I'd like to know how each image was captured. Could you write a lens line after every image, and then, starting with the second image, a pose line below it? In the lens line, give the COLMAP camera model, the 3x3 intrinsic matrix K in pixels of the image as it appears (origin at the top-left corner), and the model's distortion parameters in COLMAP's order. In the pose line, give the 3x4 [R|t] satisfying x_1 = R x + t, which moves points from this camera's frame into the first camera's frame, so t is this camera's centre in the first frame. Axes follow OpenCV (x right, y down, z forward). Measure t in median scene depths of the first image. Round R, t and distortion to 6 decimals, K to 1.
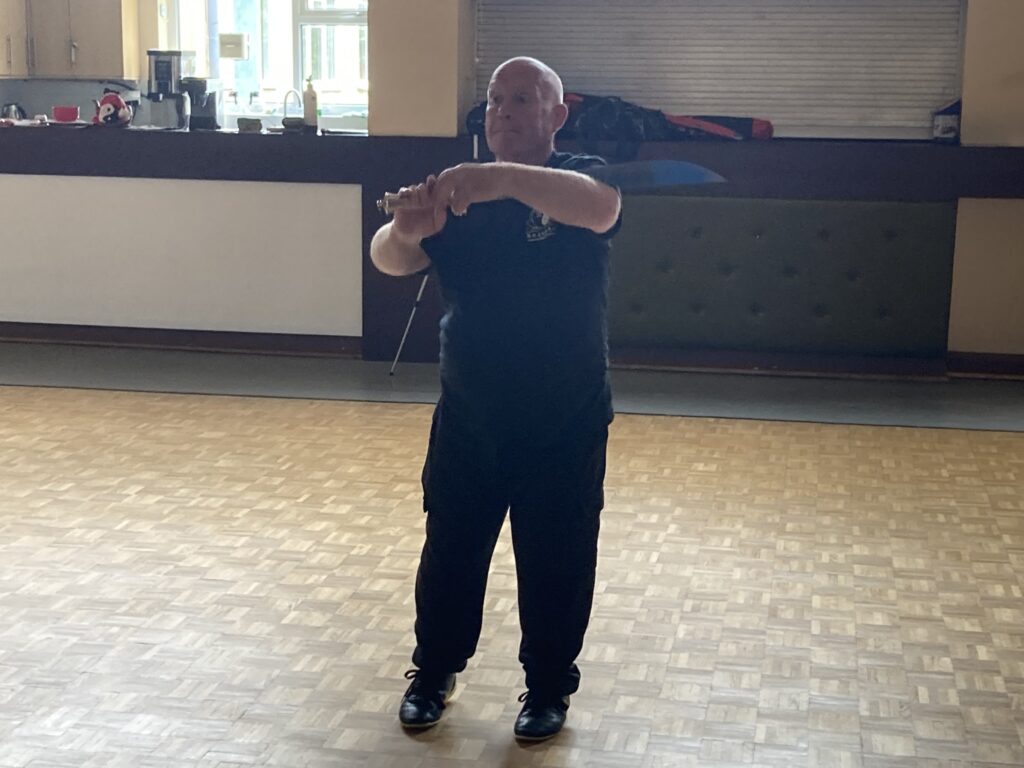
lens RADIAL K [[1793.9, 0, 510.4], [0, 1793.9, 382.2], [0, 0, 1]] dist [0.170408, 0.000000]
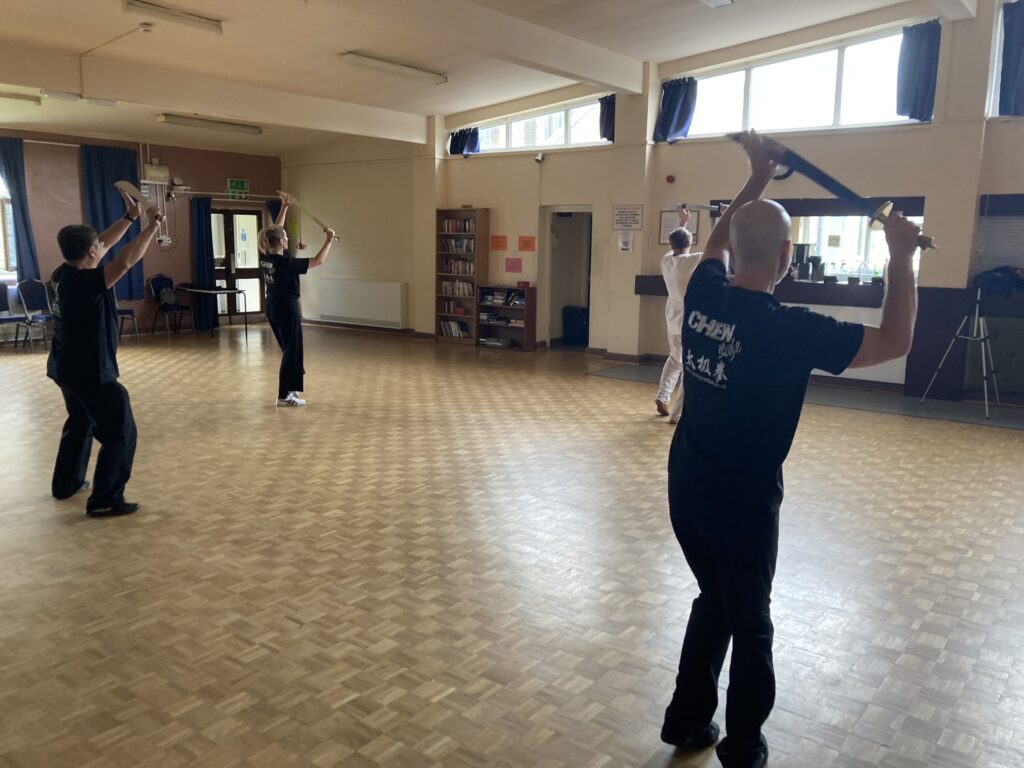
lens RADIAL K [[852.9, 0, 524.8], [0, 852.9, 382.3], [0, 0, 1]] dist [0.024302, -0.009923]
pose [[0.895732, 0.076345, -0.437991, -0.070016], [-0.082283, 0.996594, 0.005436, 0.004748], [0.436914, 0.031170, 0.898963, -0.110060]]
